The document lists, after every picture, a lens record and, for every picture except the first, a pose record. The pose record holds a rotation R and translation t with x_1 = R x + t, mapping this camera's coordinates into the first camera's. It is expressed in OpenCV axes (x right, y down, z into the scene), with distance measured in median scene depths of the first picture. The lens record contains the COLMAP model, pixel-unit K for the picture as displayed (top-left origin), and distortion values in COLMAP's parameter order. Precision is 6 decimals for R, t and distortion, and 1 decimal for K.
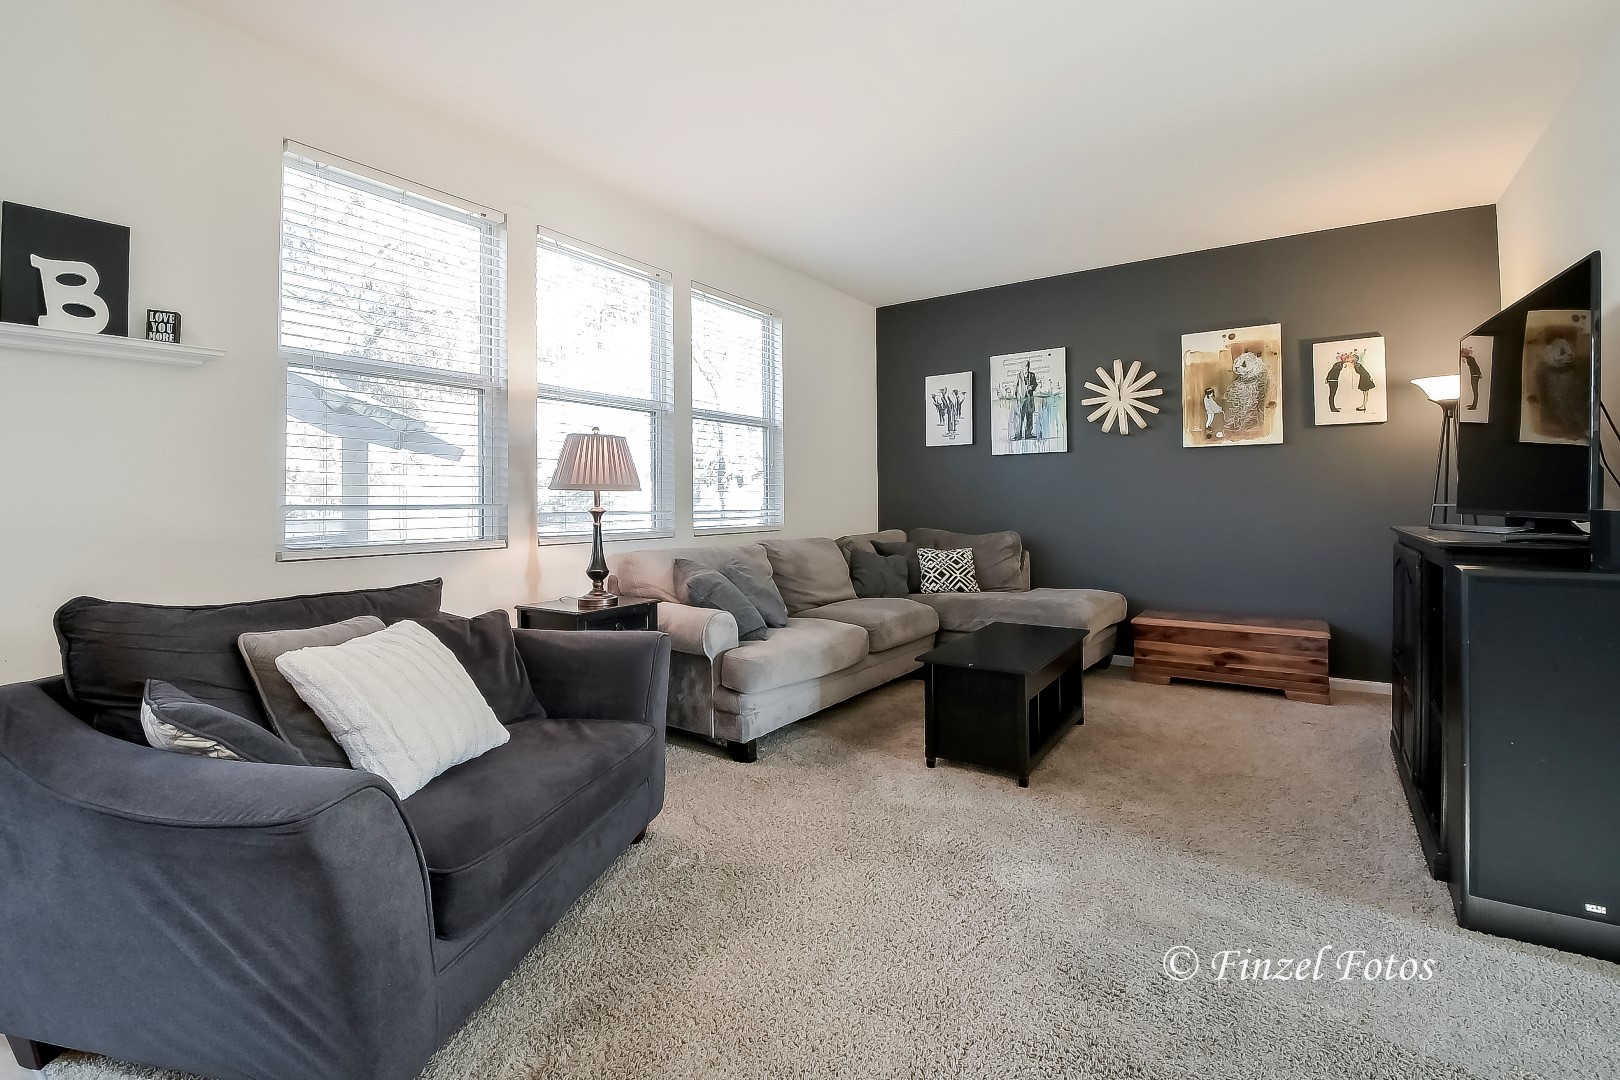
lens RADIAL K [[727.0, 0, 810.0], [0, 727.0, 540.0], [0, 0, 1]] dist [-0.021794, -0.000513]
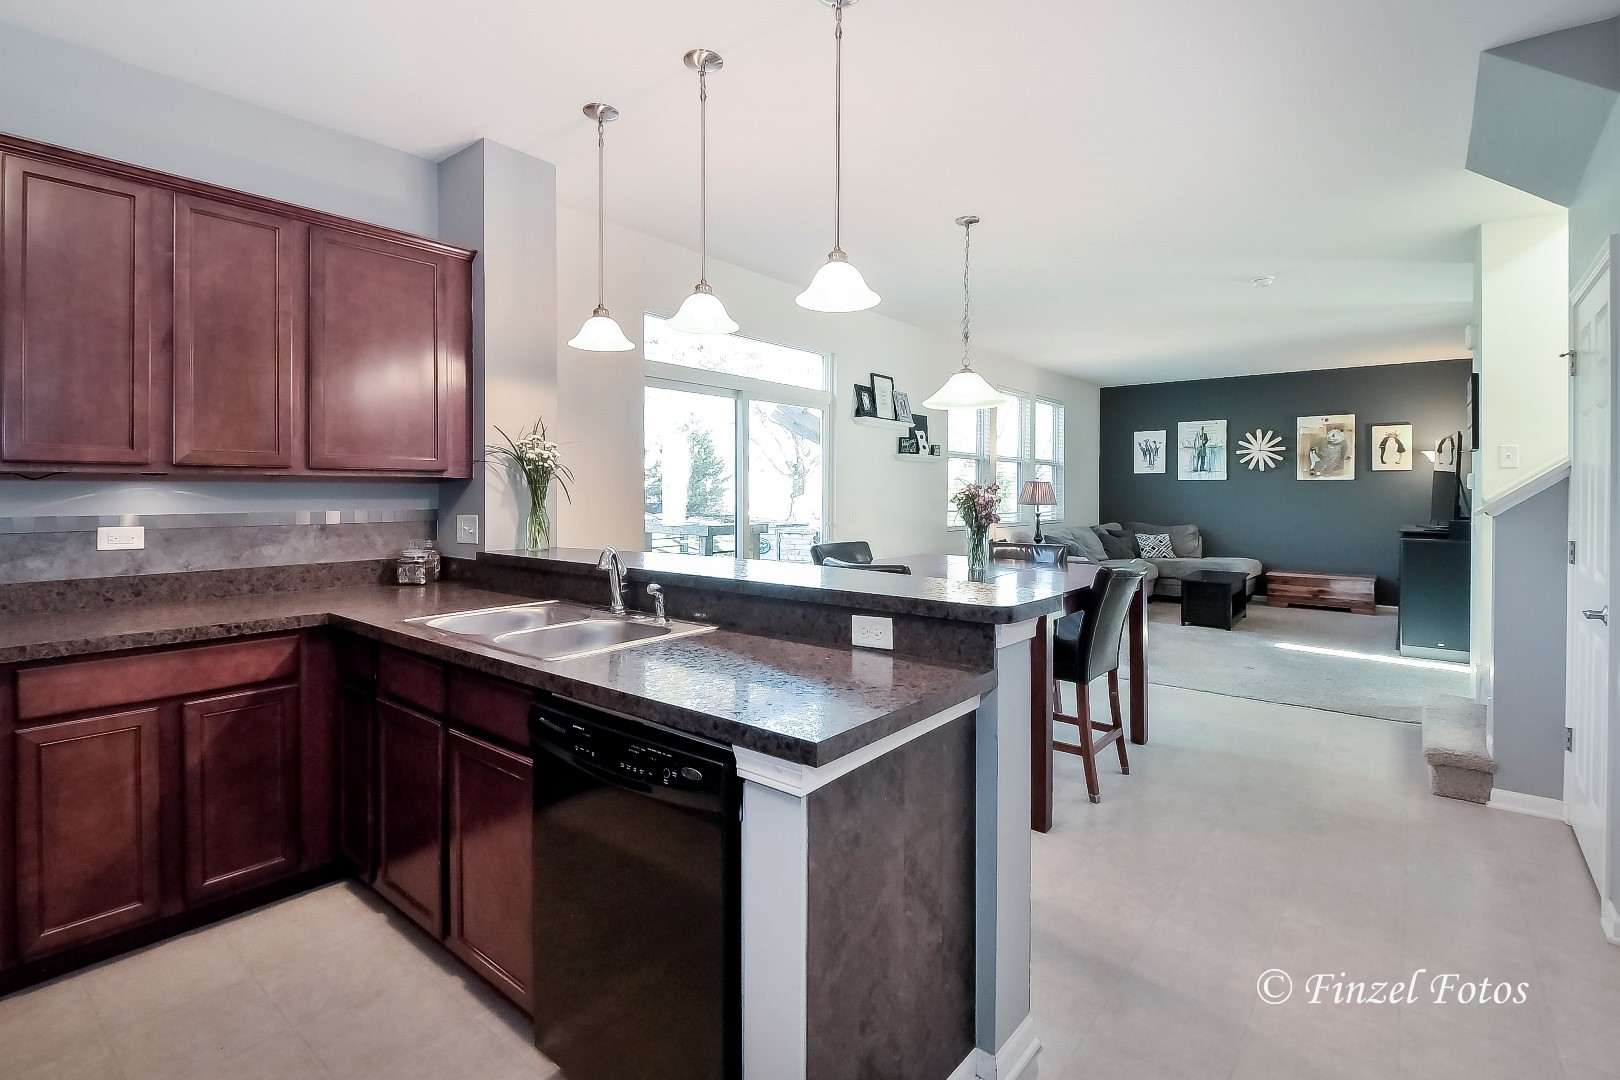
lens RADIAL K [[764.1, 0, 810.0], [0, 764.1, 540.0], [0, 0, 1]] dist [-0.001086, 0.000312]
pose [[0.996923, 0.014496, -0.077038, -0.541713], [-0.013602, 0.999834, 0.012111, 0.016212], [0.077201, -0.011026, 0.996955, -0.988544]]
